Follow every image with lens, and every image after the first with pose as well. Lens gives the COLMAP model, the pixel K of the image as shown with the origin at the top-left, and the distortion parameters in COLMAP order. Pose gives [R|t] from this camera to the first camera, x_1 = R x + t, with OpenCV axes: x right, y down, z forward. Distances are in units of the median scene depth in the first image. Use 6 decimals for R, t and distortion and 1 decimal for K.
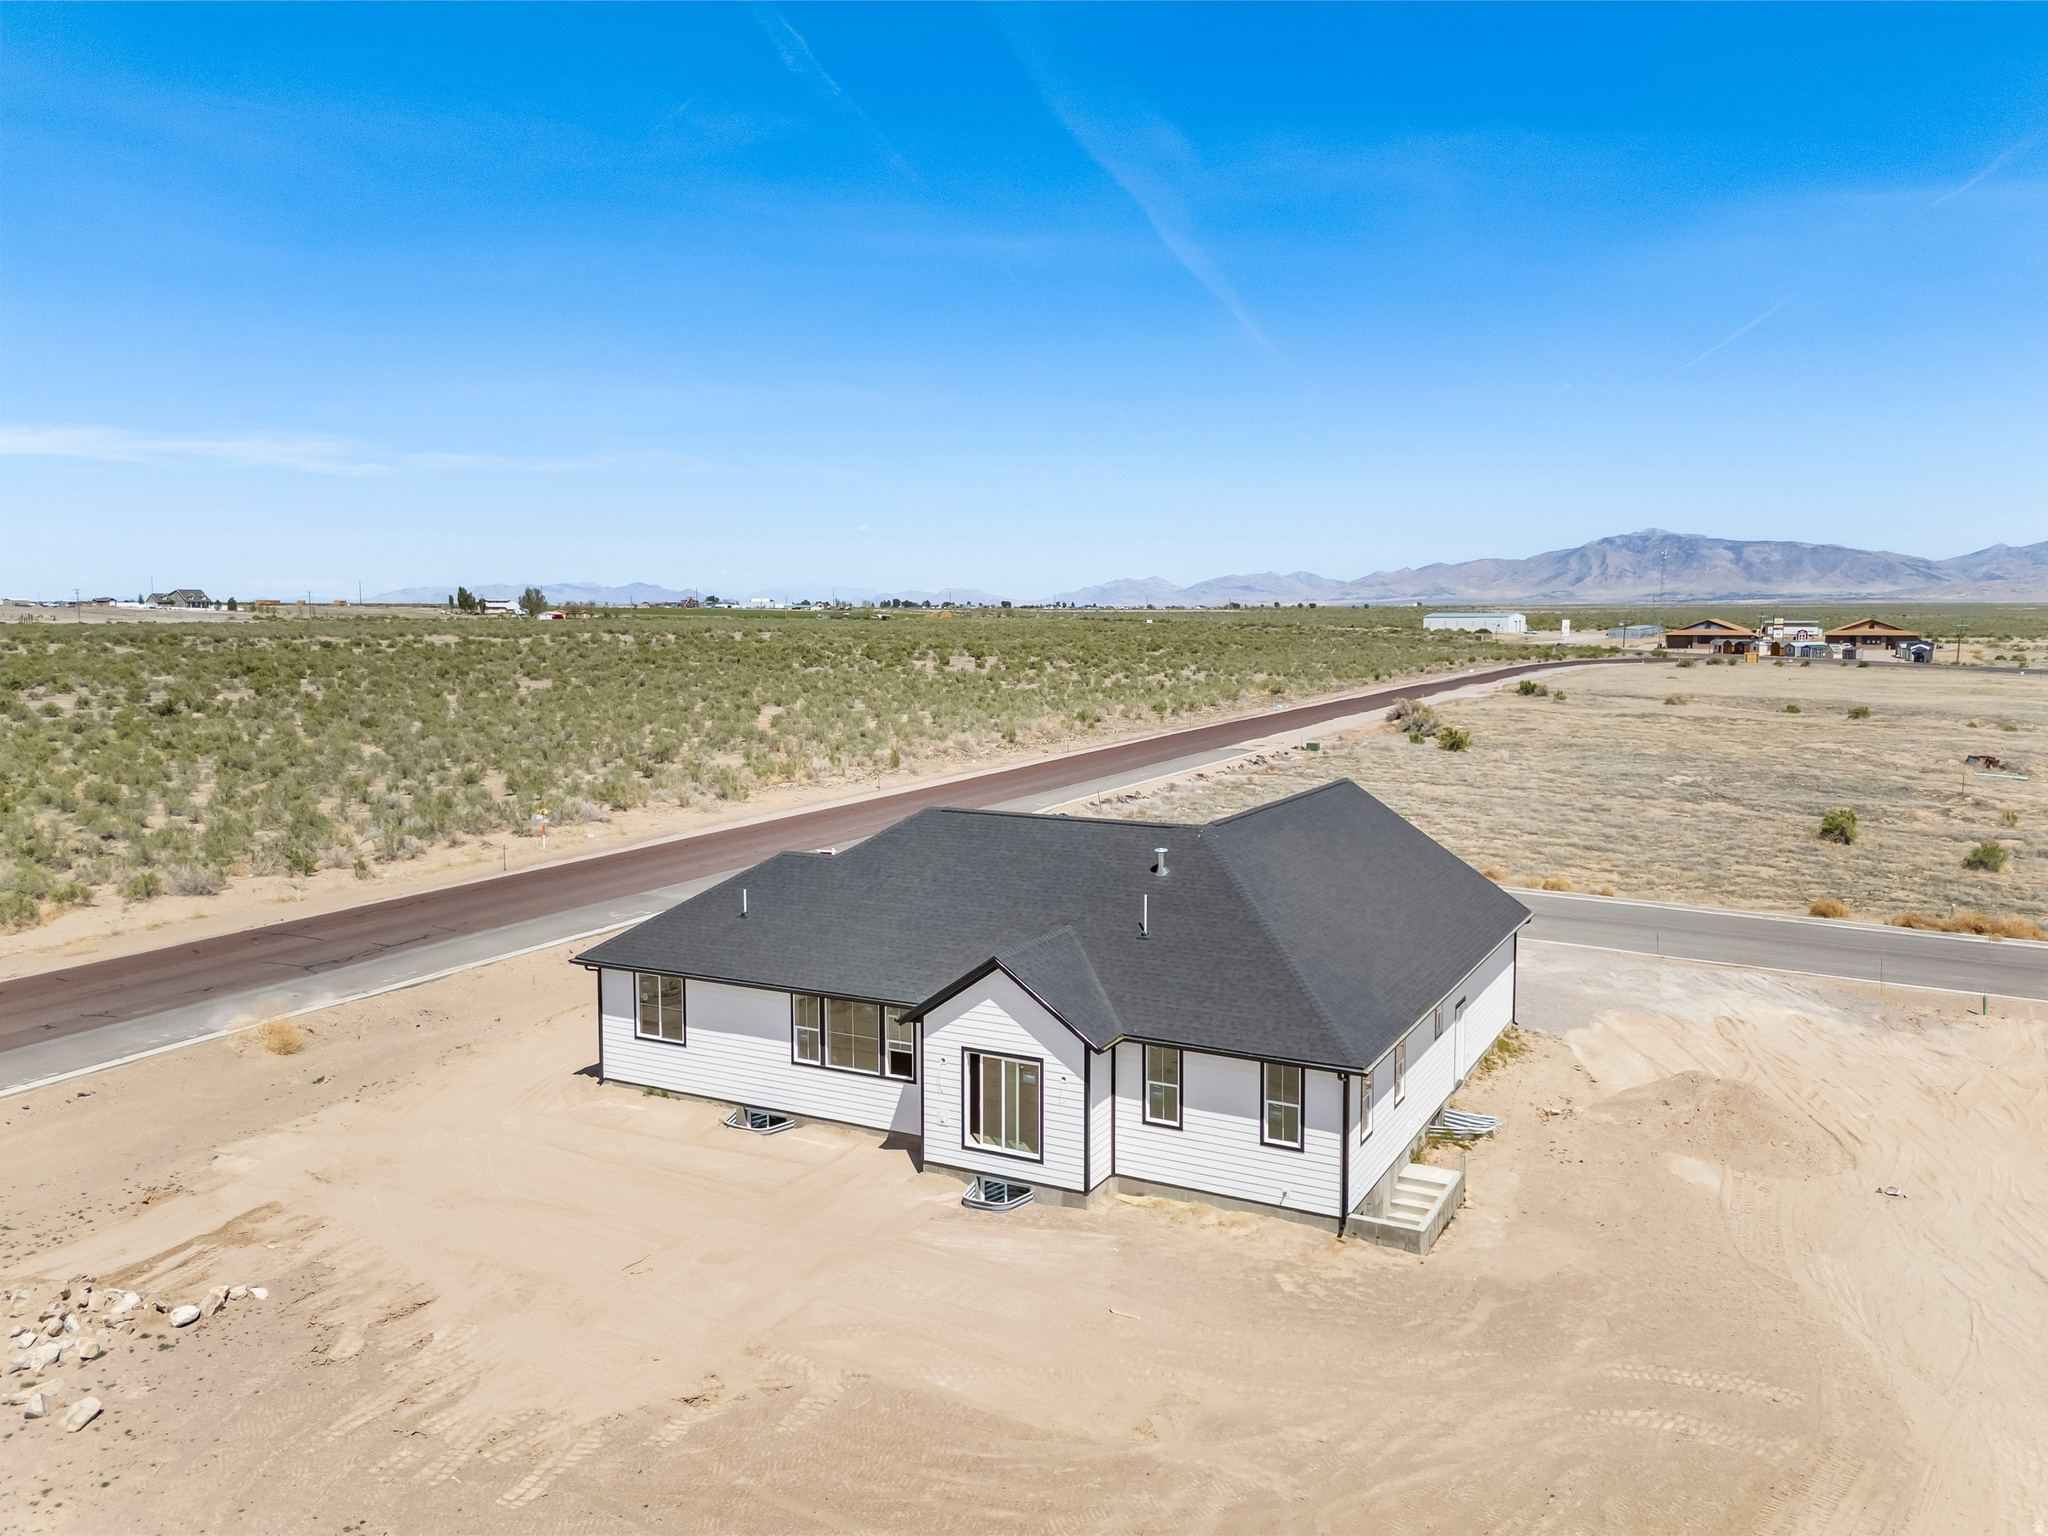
lens RADIAL K [[1511.5, 0, 1021.0], [0, 1511.5, 765.4], [0, 0, 1]] dist [0.047870, -0.029044]
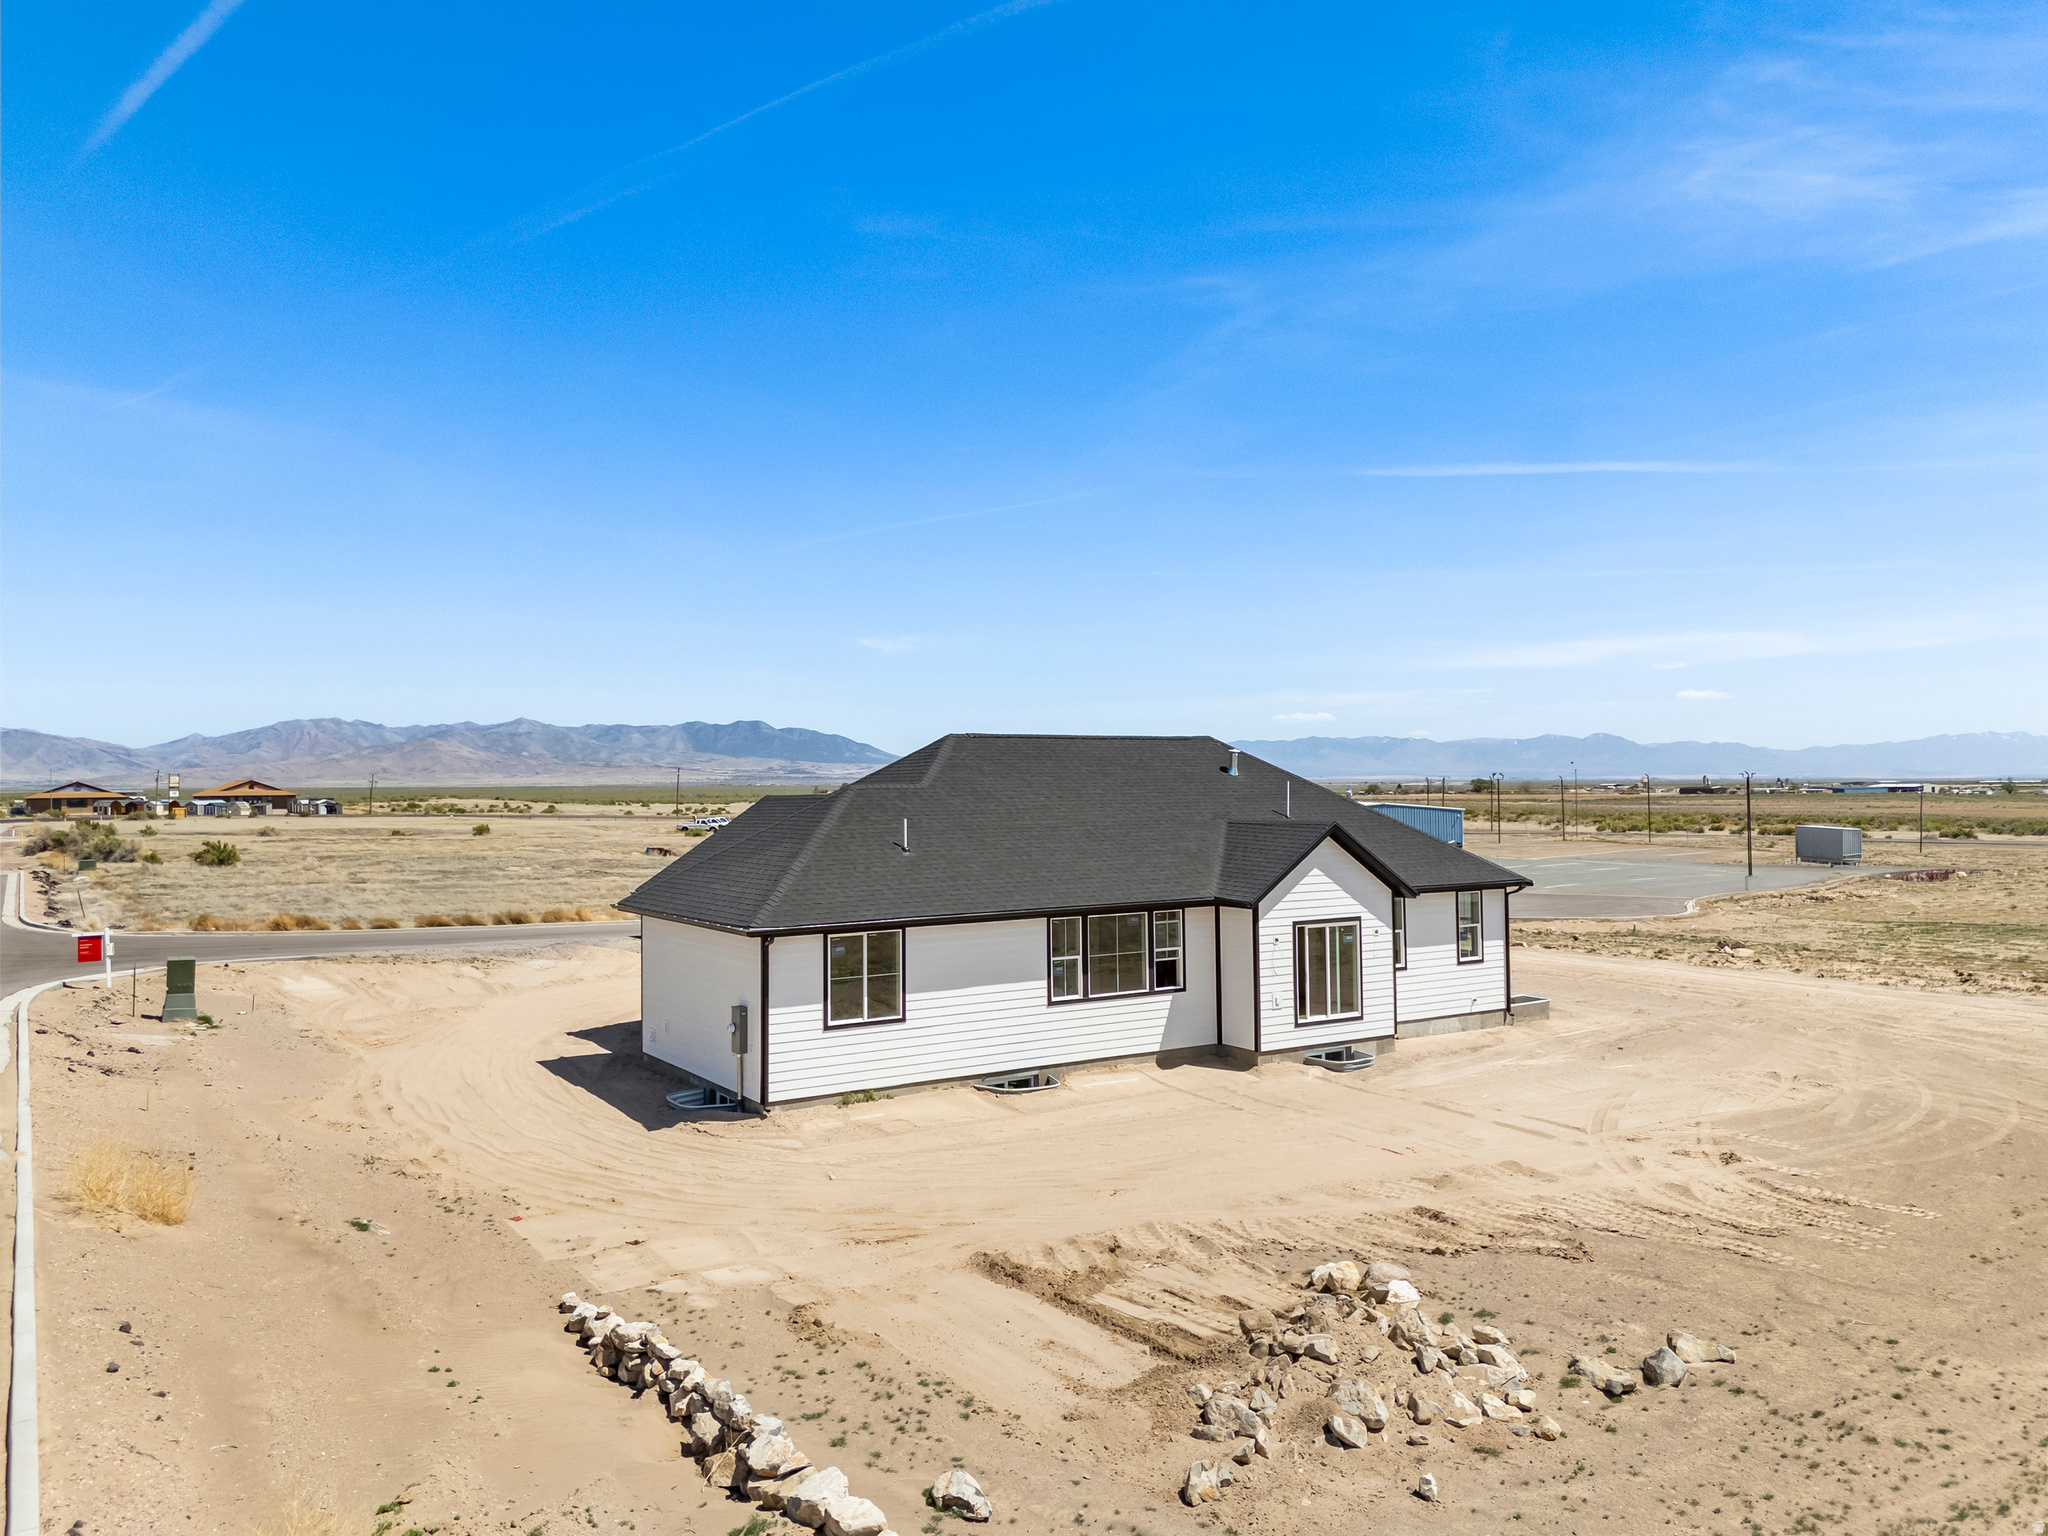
lens RADIAL K [[1511.5, 0, 1029.4], [0, 1511.5, 753.8], [0, 0, 1]] dist [0.047870, -0.029044]
pose [[0.485760, 0.018528, 0.873896, -1.005684], [0.094495, 0.992803, -0.073575, 0.135047], [-0.868969, 0.118319, 0.480513, 0.669566]]
